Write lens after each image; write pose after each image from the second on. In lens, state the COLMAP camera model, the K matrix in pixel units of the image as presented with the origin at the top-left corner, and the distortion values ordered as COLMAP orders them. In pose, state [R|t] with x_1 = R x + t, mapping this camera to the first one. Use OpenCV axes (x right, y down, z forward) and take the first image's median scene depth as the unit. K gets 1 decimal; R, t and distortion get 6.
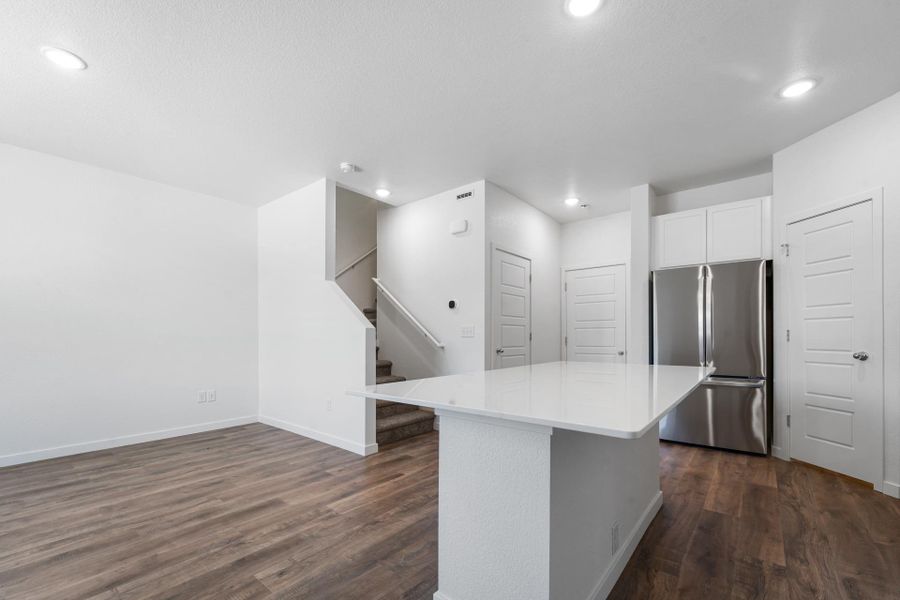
lens RADIAL K [[374.9, 0, 460.9], [0, 374.9, 339.4], [0, 0, 1]] dist [0.002655, -0.002889]
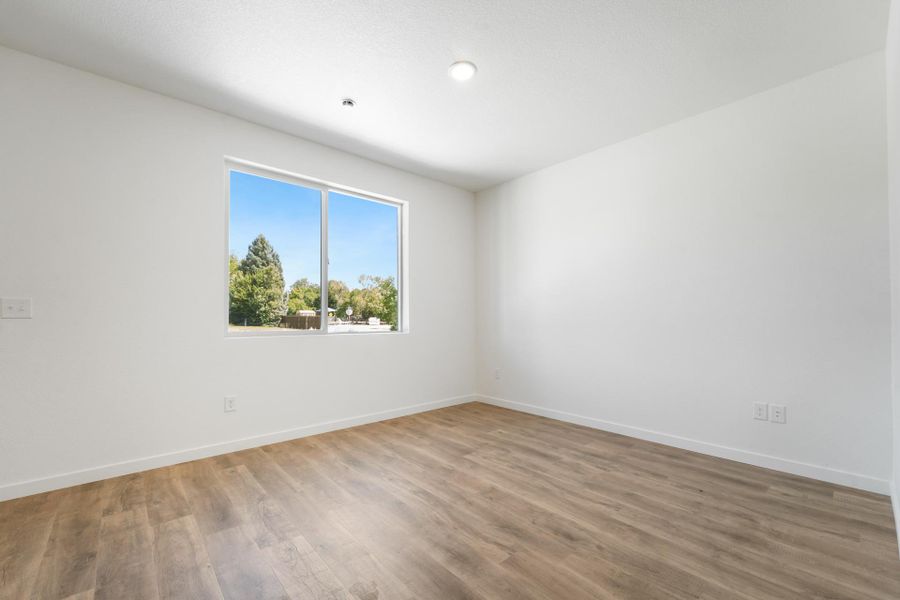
lens RADIAL K [[374.9, 0, 449.4], [0, 374.9, 307.5], [0, 0, 1]] dist [0.002655, -0.002889]
pose [[-0.172828, -0.021099, -0.984726, 0.038408], [-0.008826, 0.999764, -0.019872, -0.005007], [0.984912, 0.005257, -0.172974, 0.804850]]
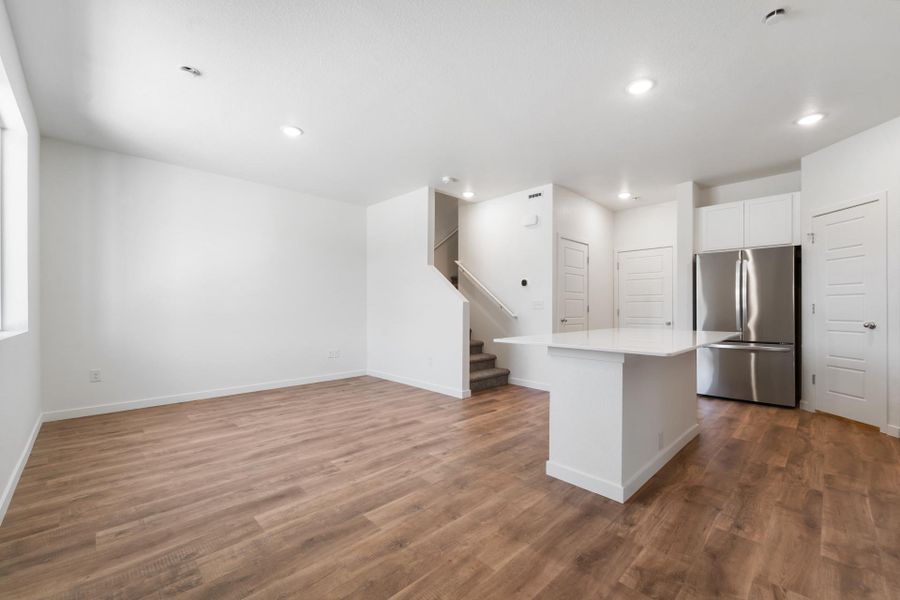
lens RADIAL K [[374.9, 0, 457.6], [0, 374.9, 308.4], [0, 0, 1]] dist [0.002655, -0.002889]
pose [[0.993462, 0.004244, -0.114084, -0.132011], [-0.005212, 0.999953, -0.008188, 0.004615], [0.114044, 0.008729, 0.993437, -0.338367]]
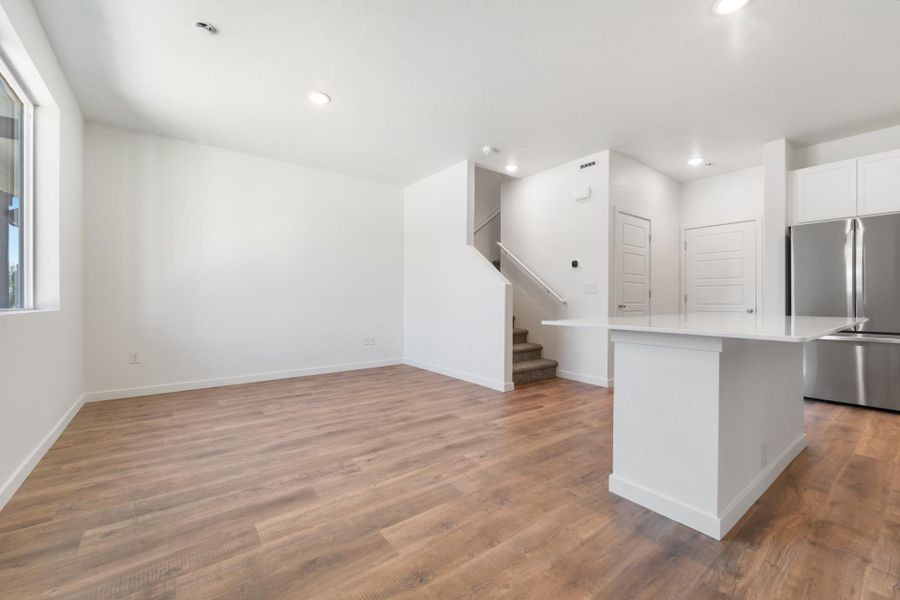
lens RADIAL K [[374.9, 0, 454.5], [0, 374.9, 300.8], [0, 0, 1]] dist [0.002655, -0.002889]
pose [[0.971885, 0.006187, -0.235374, -0.140875], [-0.007777, 0.999953, -0.005827, 0.032969], [0.235327, 0.007494, 0.971887, -0.204916]]
